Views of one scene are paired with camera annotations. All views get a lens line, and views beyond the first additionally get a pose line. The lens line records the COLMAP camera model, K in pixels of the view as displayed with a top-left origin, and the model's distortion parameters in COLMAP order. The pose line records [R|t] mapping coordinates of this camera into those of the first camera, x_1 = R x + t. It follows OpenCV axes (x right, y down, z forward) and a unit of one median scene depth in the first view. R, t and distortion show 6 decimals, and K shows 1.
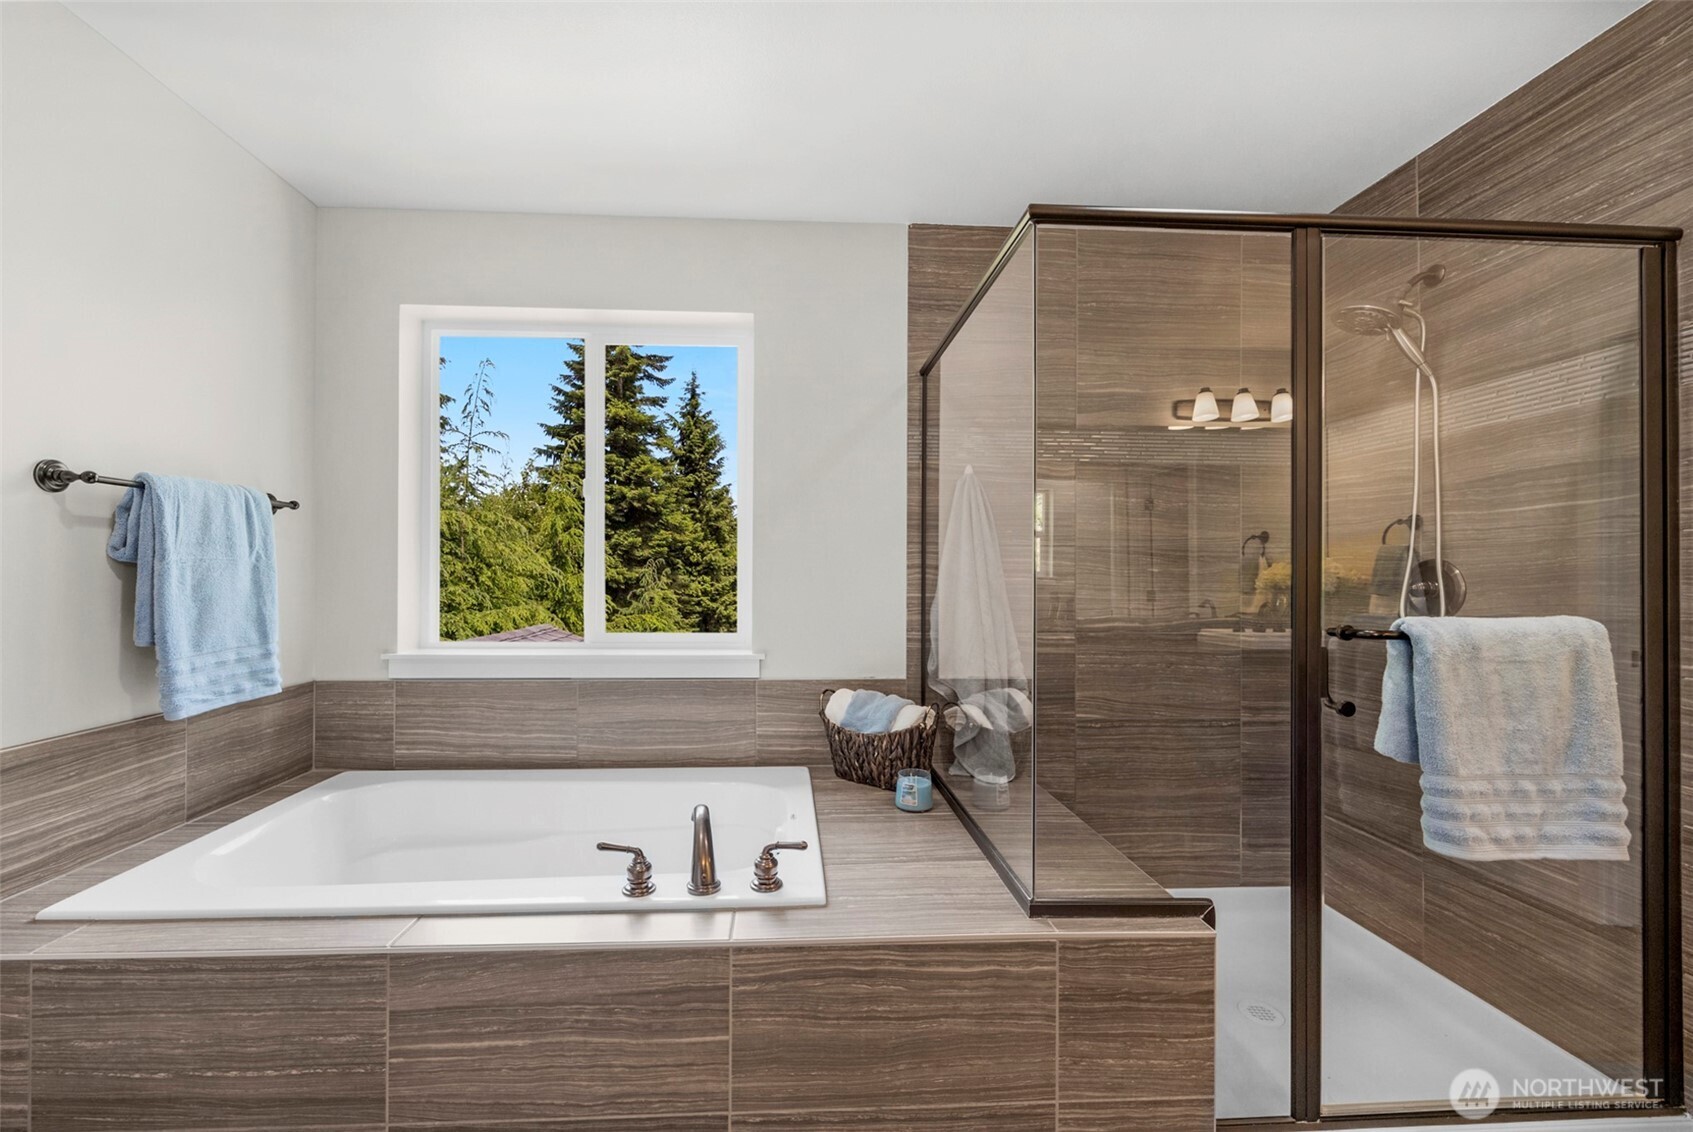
lens RADIAL K [[653.9, 0, 849.3], [0, 653.9, 568.8], [0, 0, 1]] dist [-0.002336, -0.000391]
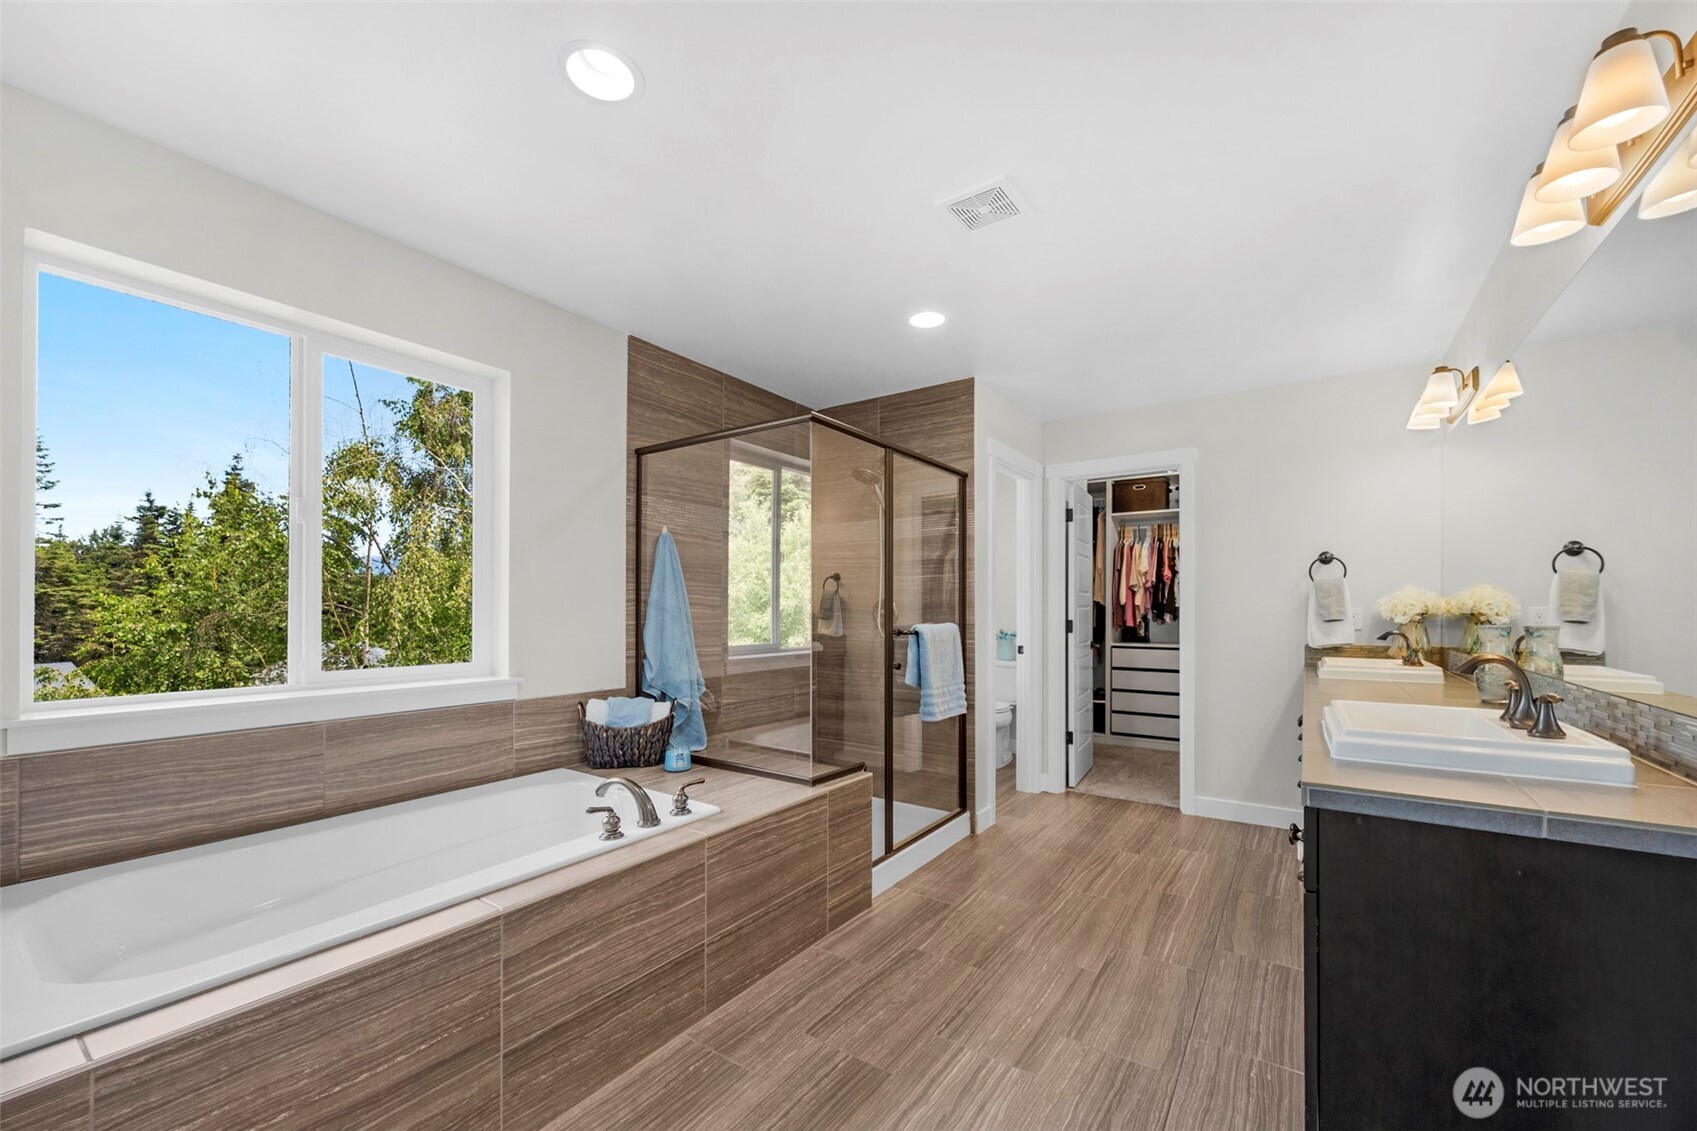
lens RADIAL K [[699.6, 0, 843.4], [0, 699.6, 606.3], [0, 0, 1]] dist [-0.000237, -0.000099]
pose [[0.598159, -0.000891, 0.801377, -0.793896], [-0.005801, 0.999968, 0.005442, -0.002530], [-0.801357, -0.007904, 0.598135, -0.175163]]
